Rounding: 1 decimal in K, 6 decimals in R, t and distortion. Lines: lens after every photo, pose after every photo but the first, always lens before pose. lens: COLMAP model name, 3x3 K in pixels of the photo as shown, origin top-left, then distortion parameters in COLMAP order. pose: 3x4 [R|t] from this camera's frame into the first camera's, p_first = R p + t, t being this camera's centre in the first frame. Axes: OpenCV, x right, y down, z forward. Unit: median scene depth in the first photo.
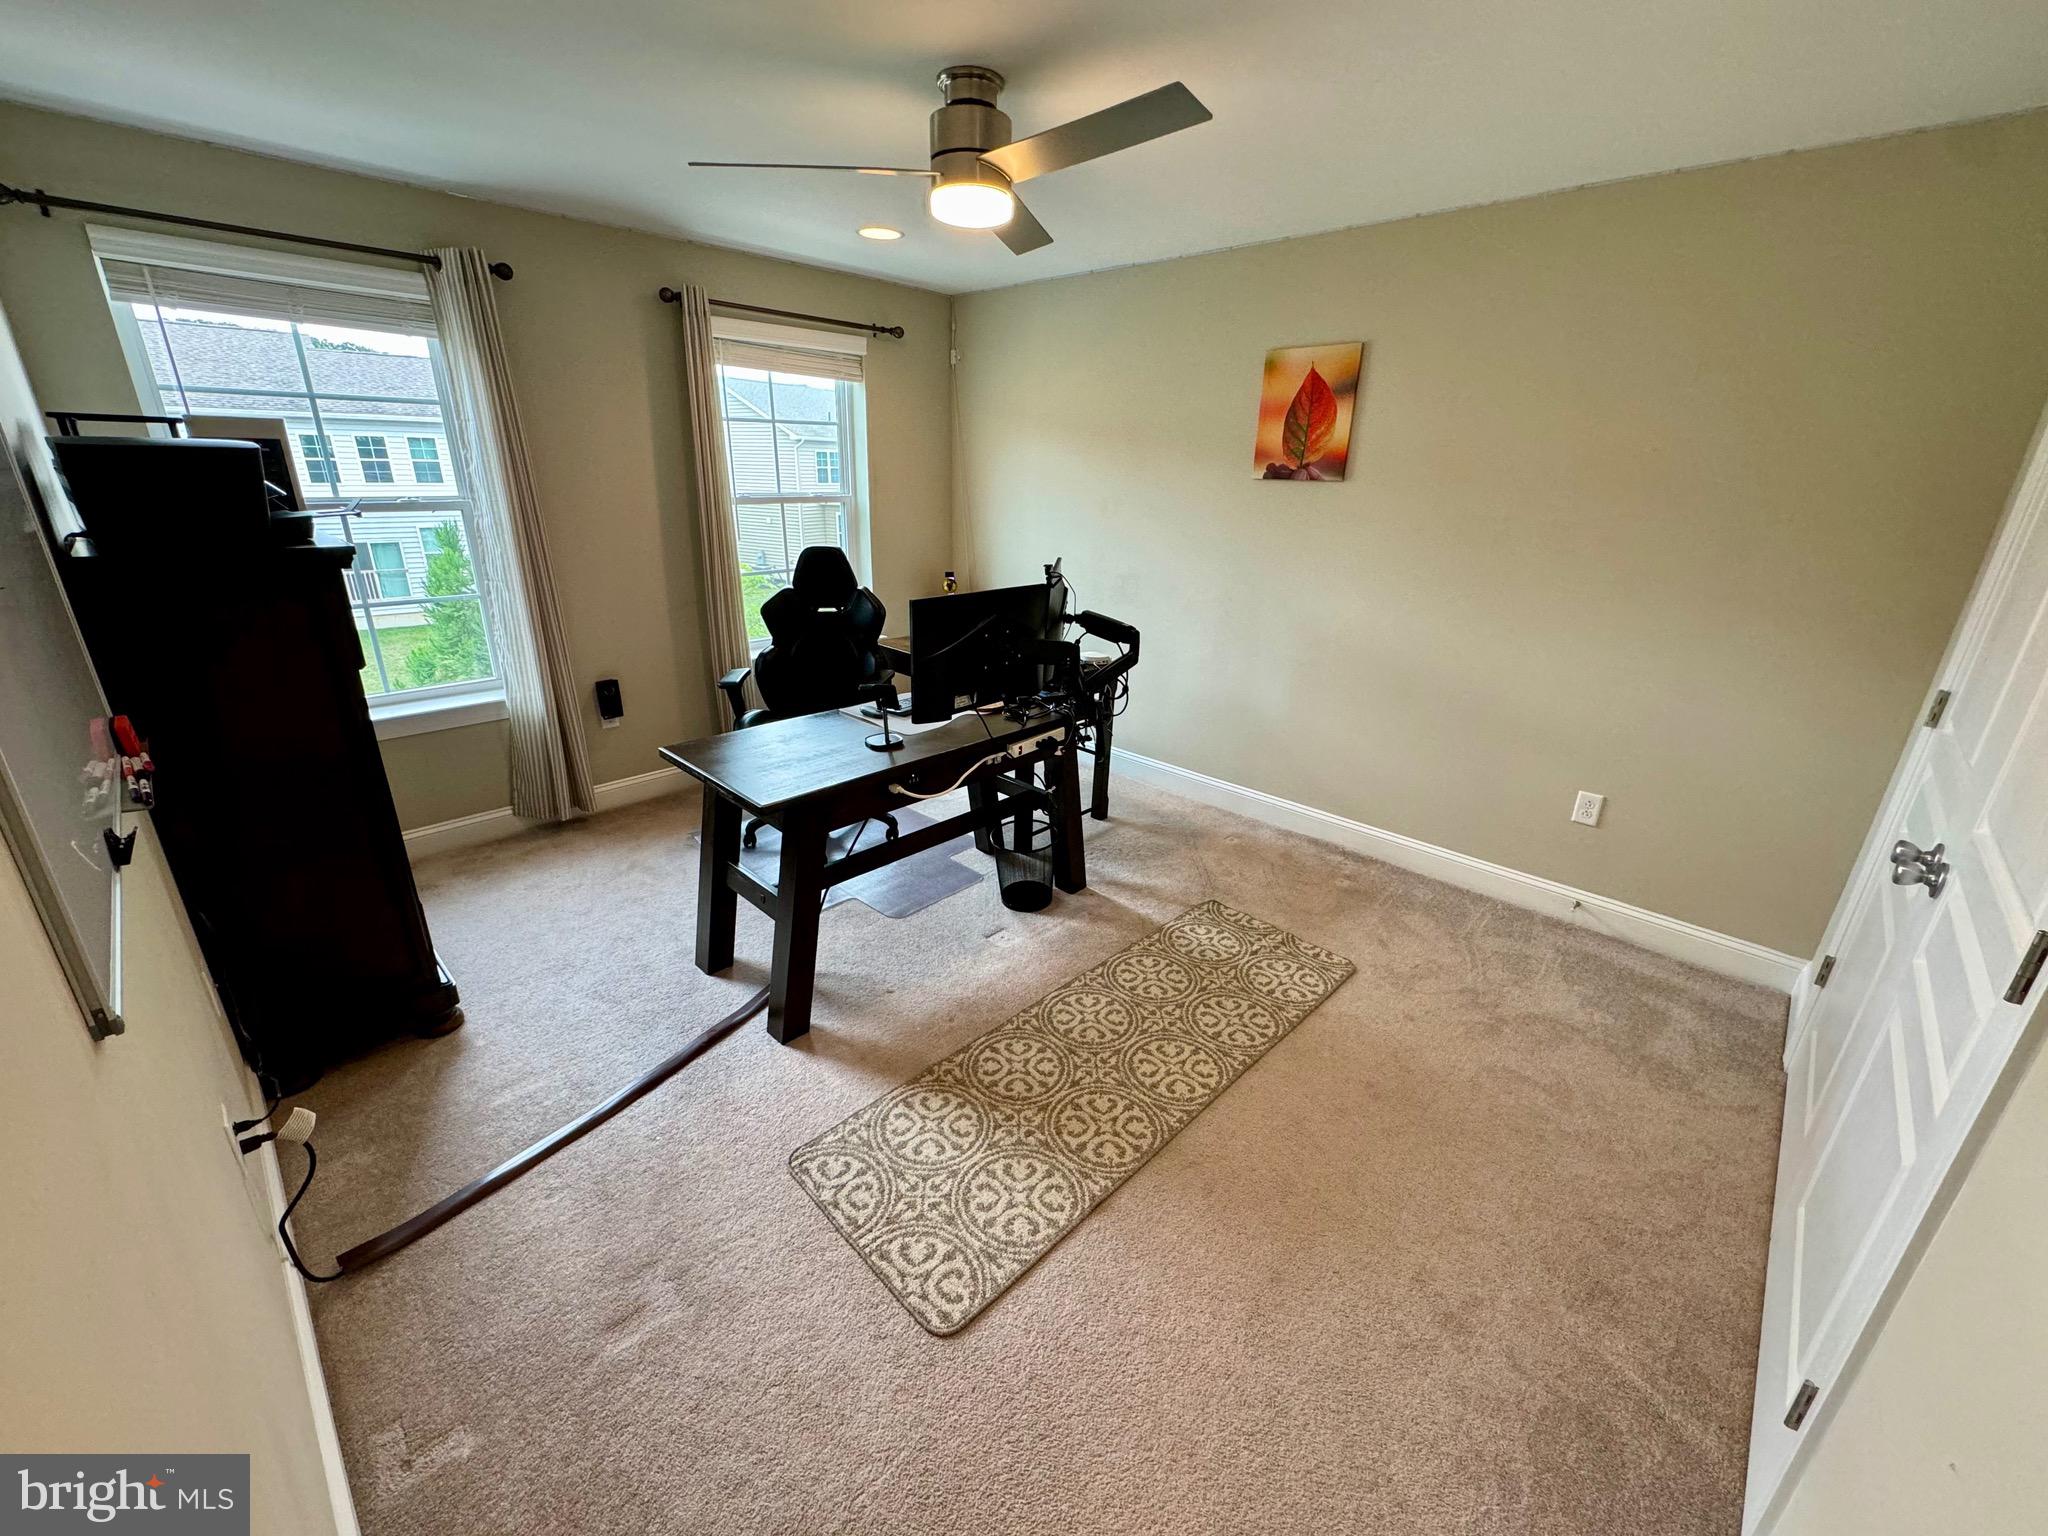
lens RADIAL K [[816.8, 0, 1024.0], [0, 816.8, 762.1], [0, 0, 1]] dist [-0.001516, -0.000152]
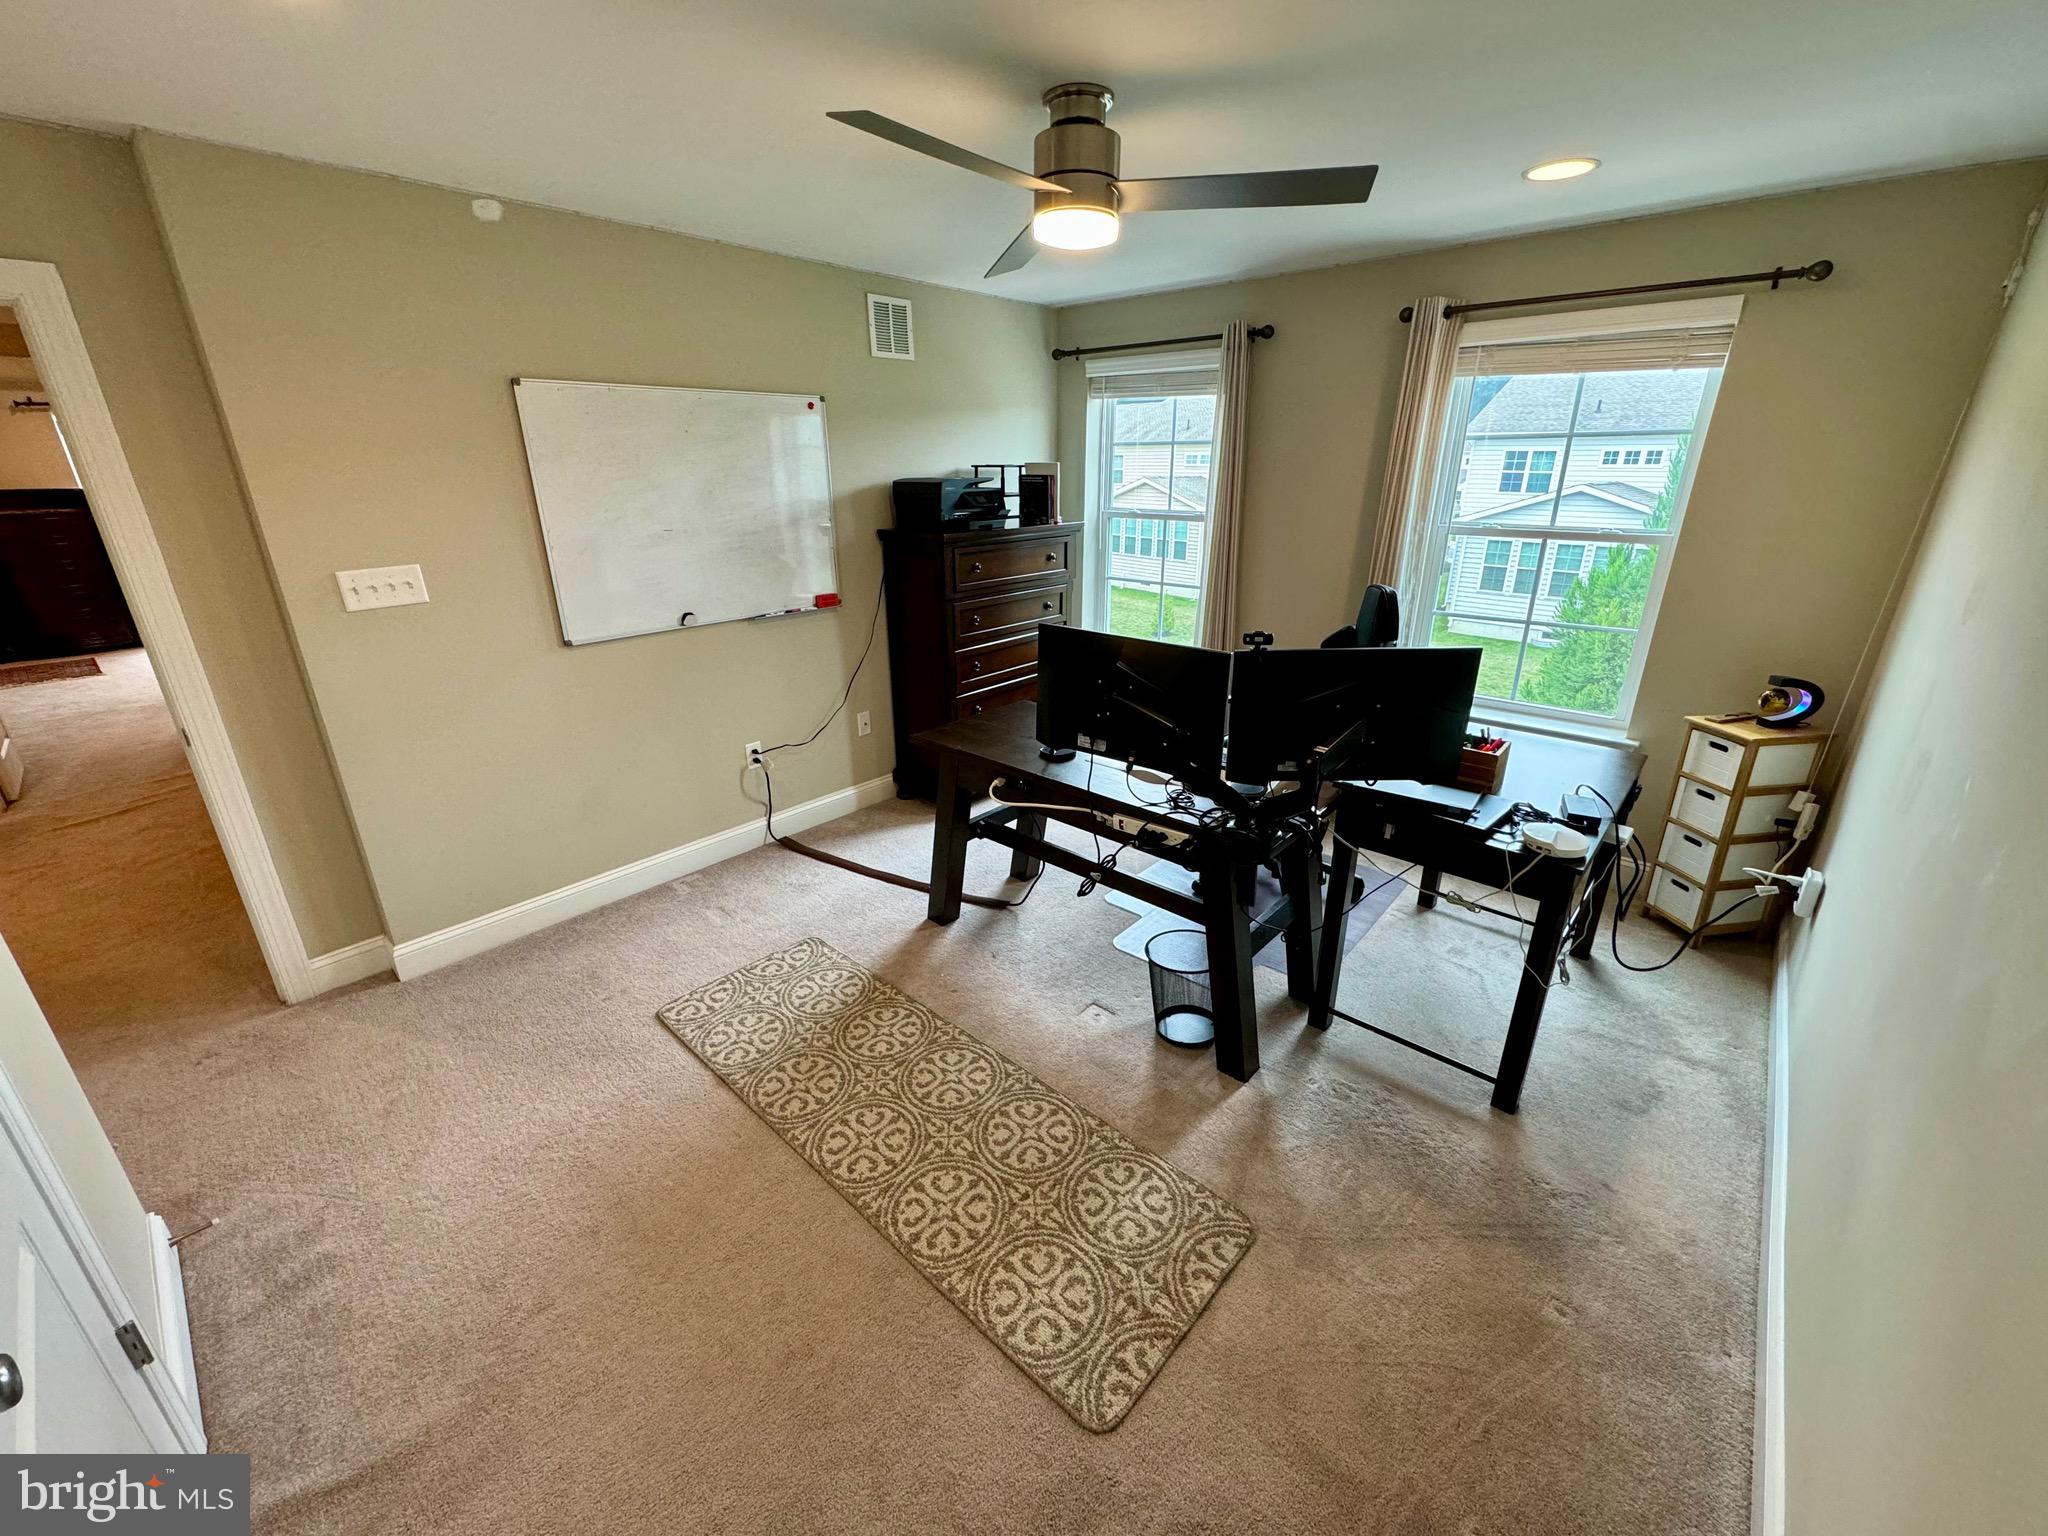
lens RADIAL K [[872.2, 0, 1022.9], [0, 872.2, 756.8], [0, 0, 1]] dist [-0.013537, 0.000056]
pose [[0.007027, 0.286935, -0.957924, 0.825664], [-0.348112, 0.898730, 0.266651, -0.267029], [0.937427, 0.331591, 0.106201, 0.778195]]
